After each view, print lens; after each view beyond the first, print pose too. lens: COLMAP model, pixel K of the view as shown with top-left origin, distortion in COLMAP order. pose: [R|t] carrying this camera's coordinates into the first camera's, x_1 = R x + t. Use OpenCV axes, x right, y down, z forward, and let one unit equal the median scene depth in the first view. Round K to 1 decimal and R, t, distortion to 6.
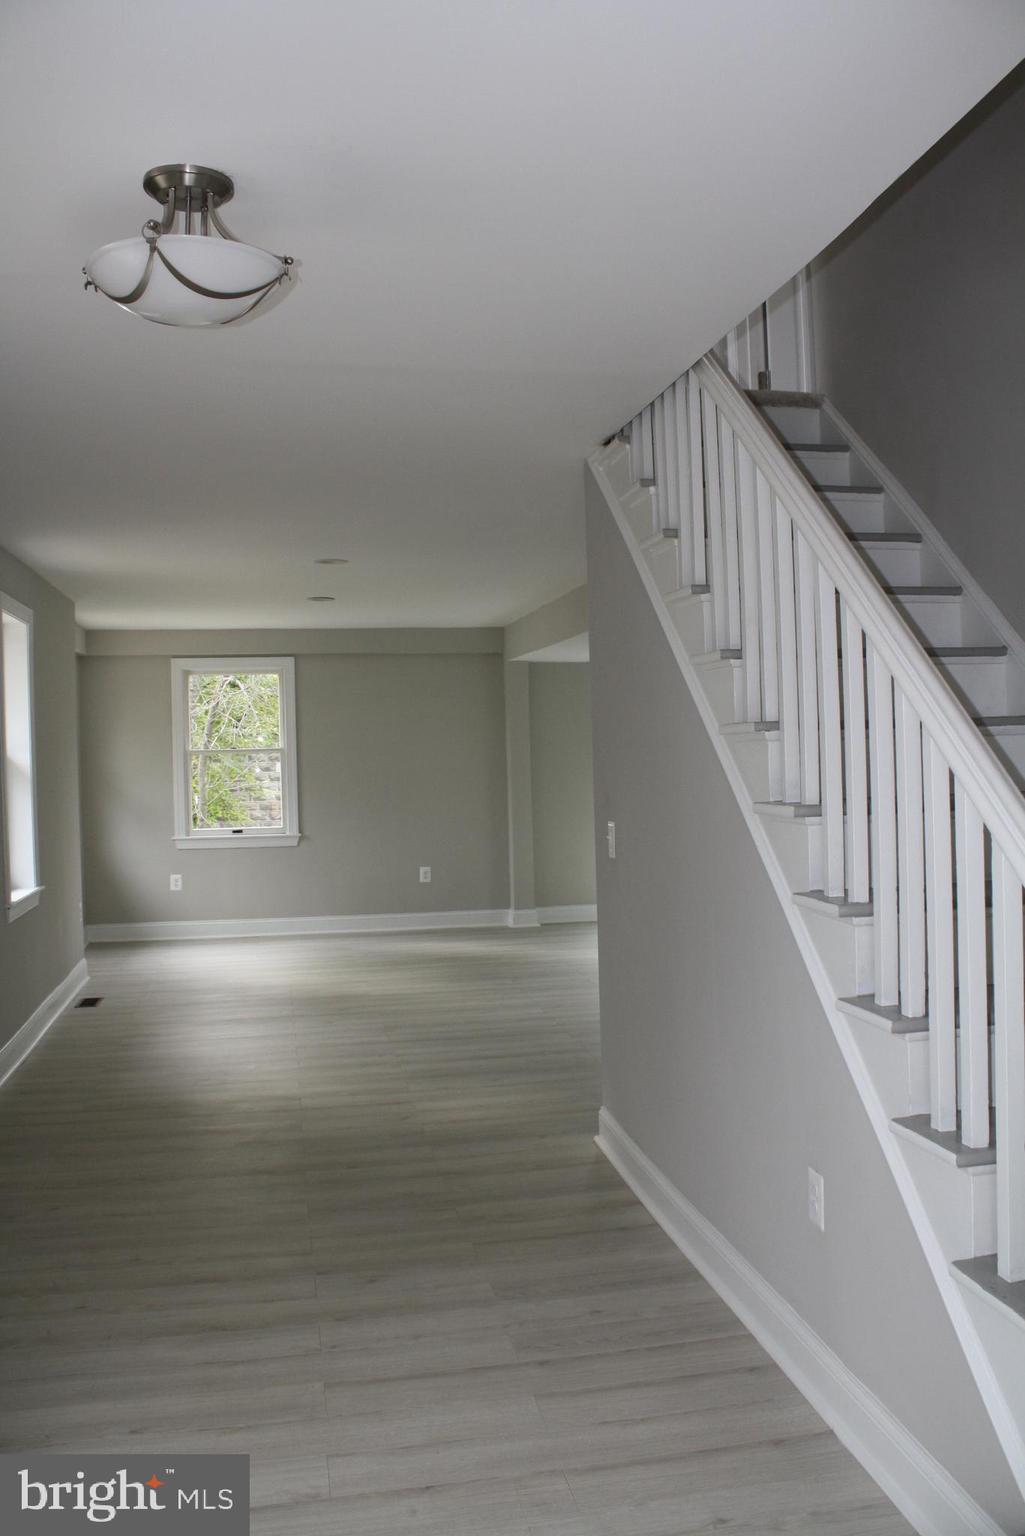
lens RADIAL K [[1289.2, 0, 466.3], [0, 1289.2, 757.2], [0, 0, 1]] dist [-0.130965, 0.015802]
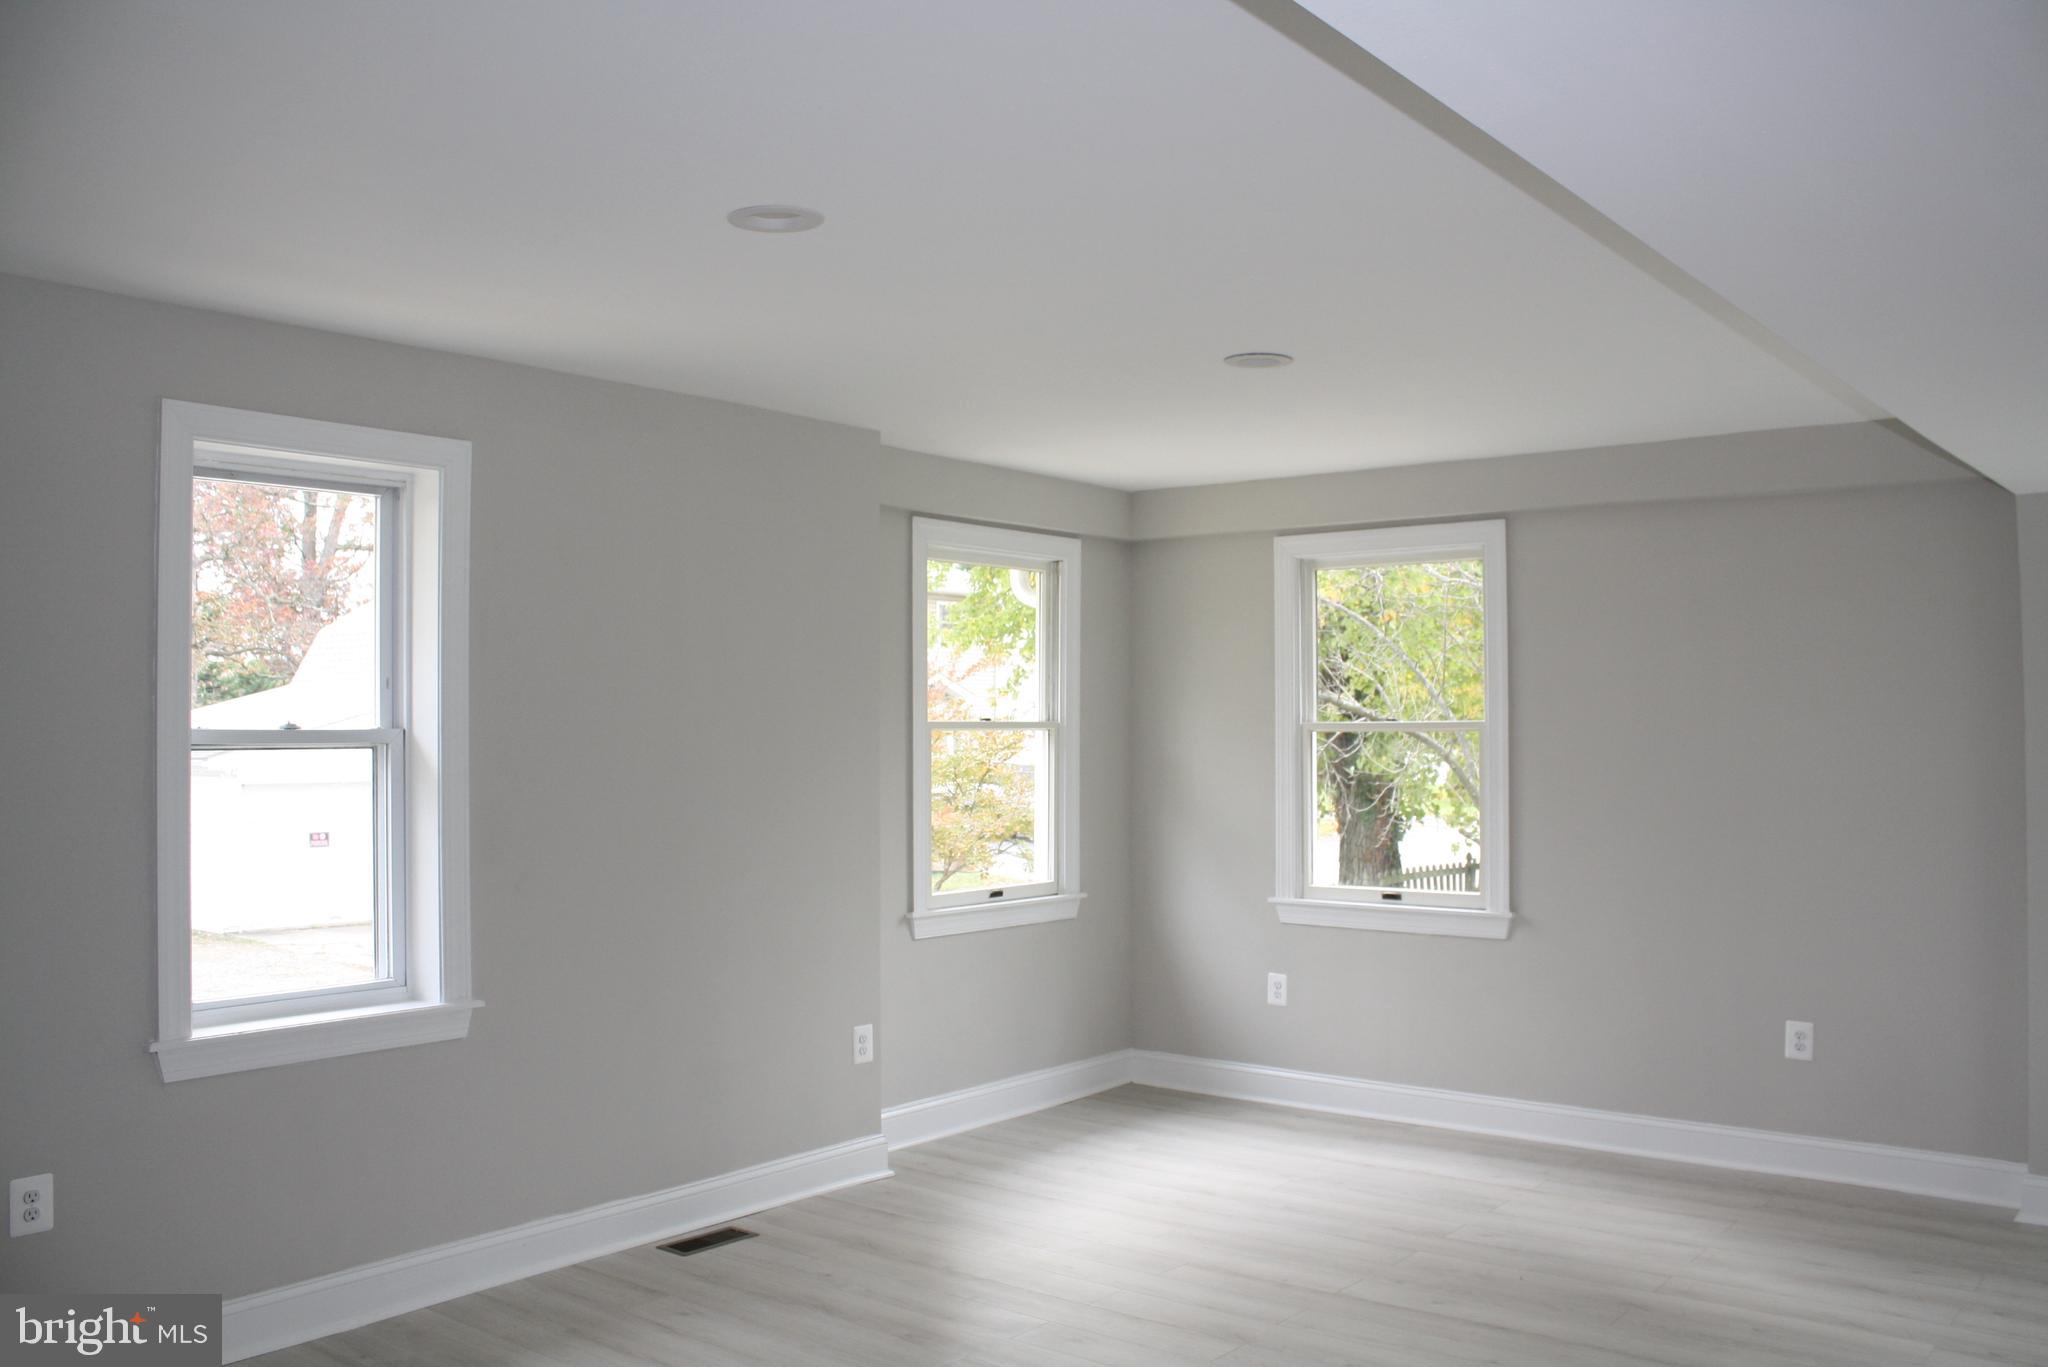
lens RADIAL K [[1718.9, 0, 1024.0], [0, 1718.9, 683.5], [0, 0, 1]] dist [-0.130965, 0.015802]
pose [[0.662226, 0.001761, -0.749302, 0.202093], [-0.012649, 0.999881, -0.008829, -0.013220], [0.749197, 0.015325, 0.662170, 0.483762]]
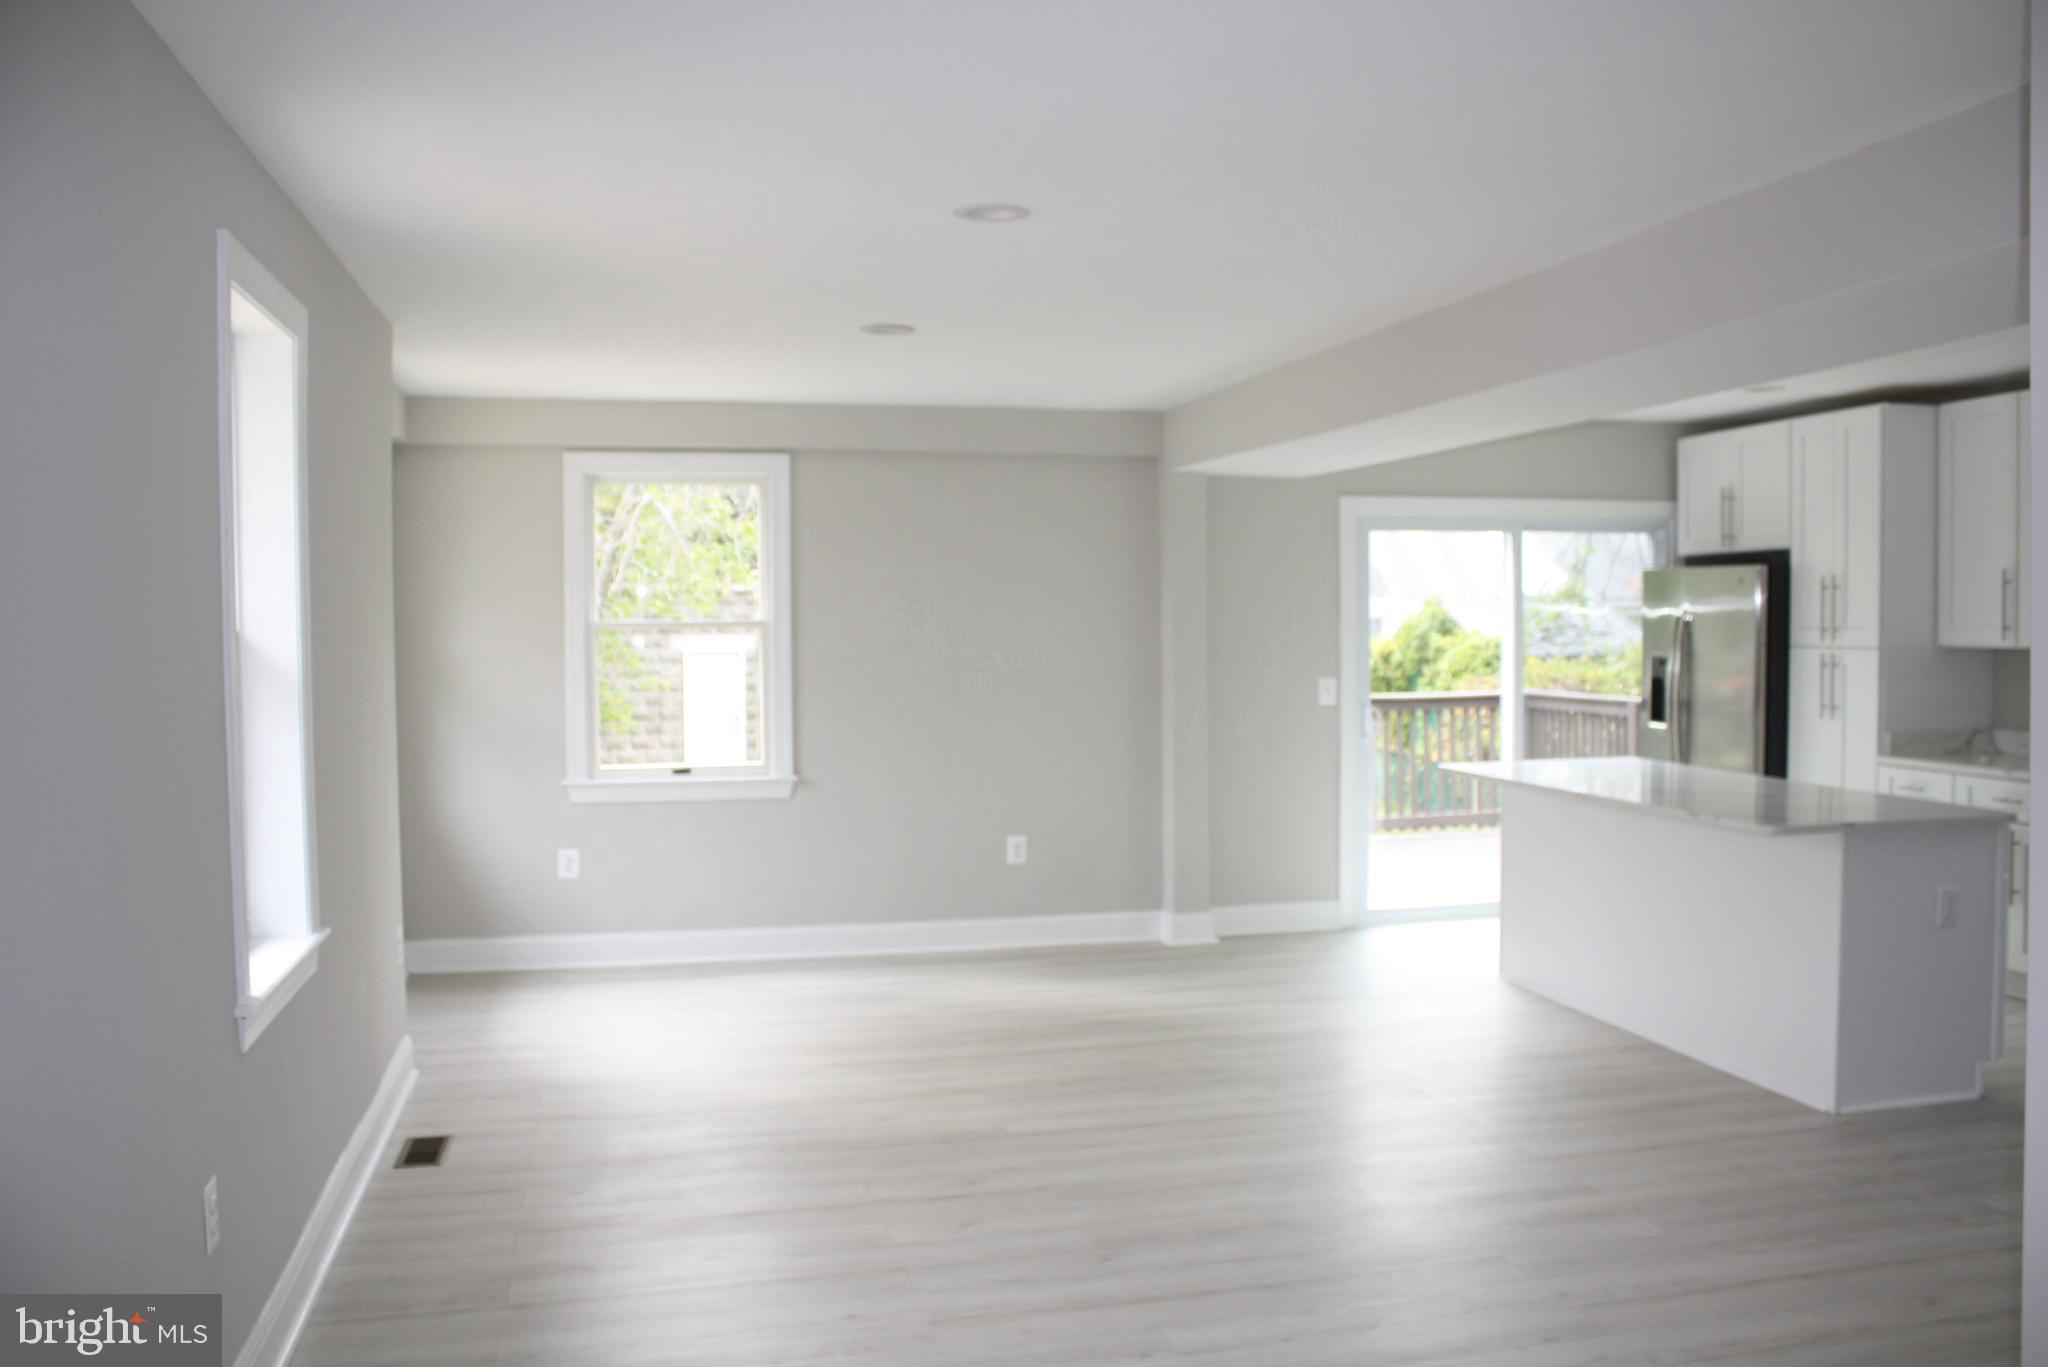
lens RADIAL K [[1718.9, 0, 1024.0], [0, 1718.9, 683.5], [0, 0, 1]] dist [-0.130965, 0.015802]
pose [[0.996946, 0.013836, 0.076860, -0.089540], [-0.016251, 0.999391, 0.030883, -0.004577], [-0.076386, -0.032037, 0.996564, 0.262682]]
